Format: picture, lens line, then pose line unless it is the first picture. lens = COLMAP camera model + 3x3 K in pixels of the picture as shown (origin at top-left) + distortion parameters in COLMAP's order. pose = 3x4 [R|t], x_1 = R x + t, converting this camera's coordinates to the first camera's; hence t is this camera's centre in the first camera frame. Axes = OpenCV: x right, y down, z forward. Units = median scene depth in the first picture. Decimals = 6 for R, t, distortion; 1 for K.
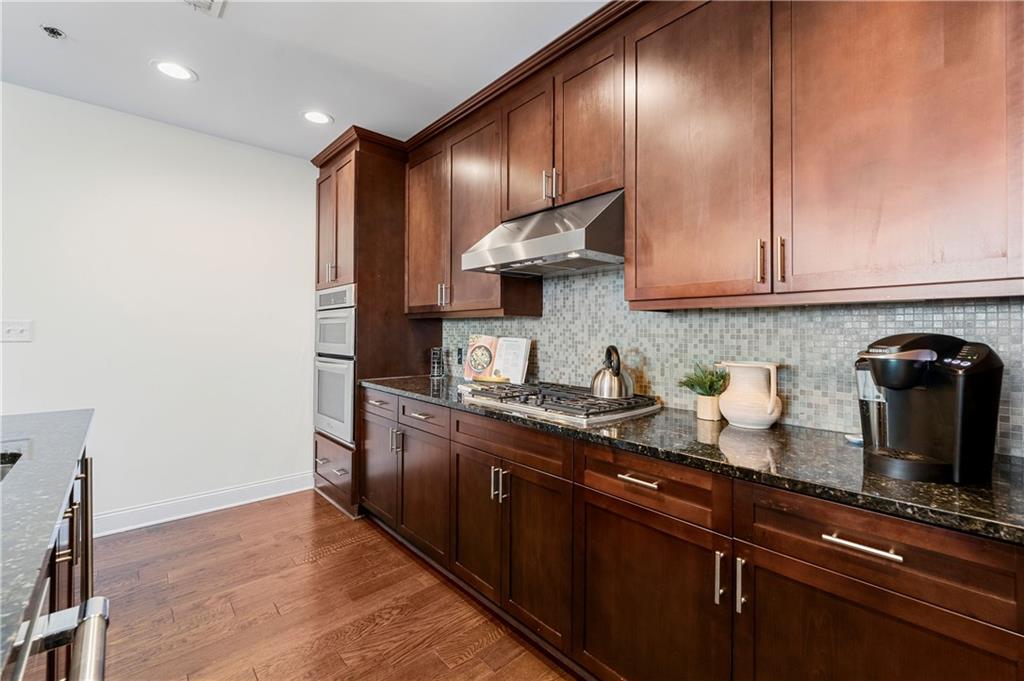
lens RADIAL K [[428.9, 0, 521.4], [0, 428.9, 329.9], [0, 0, 1]] dist [0.001887, 0.000159]
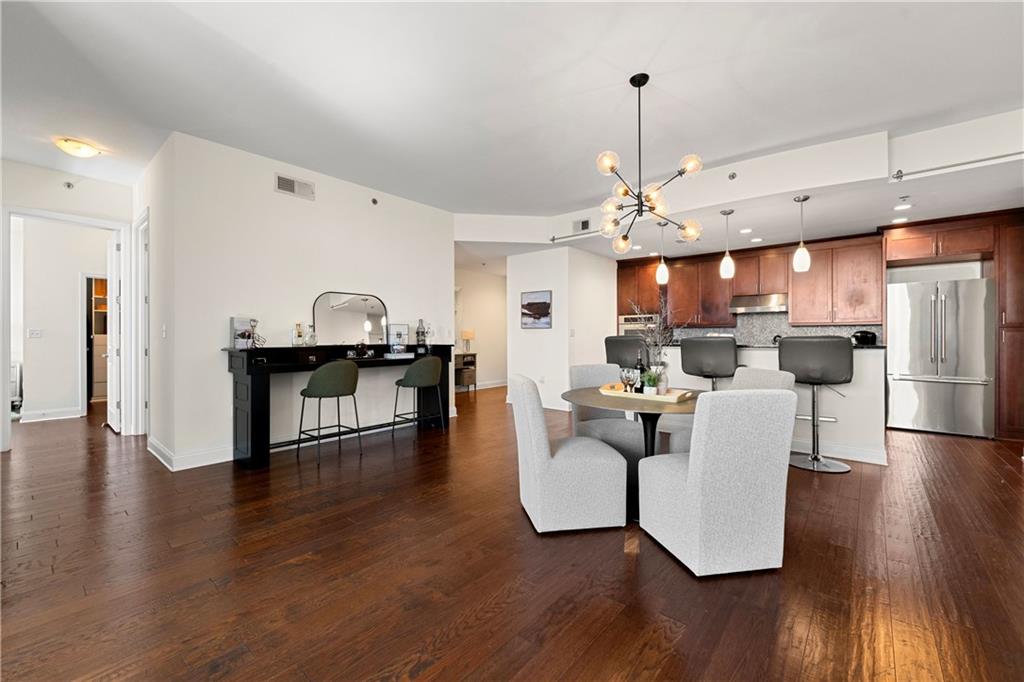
lens RADIAL K [[428.4, 0, 507.2], [0, 428.4, 338.2], [0, 0, 1]] dist [0.001522, 0.000225]
pose [[0.993062, -0.008204, 0.117307, -2.003037], [0.007059, 0.999923, 0.010175, 0.007548], [-0.117382, -0.009277, 0.993044, -1.854201]]
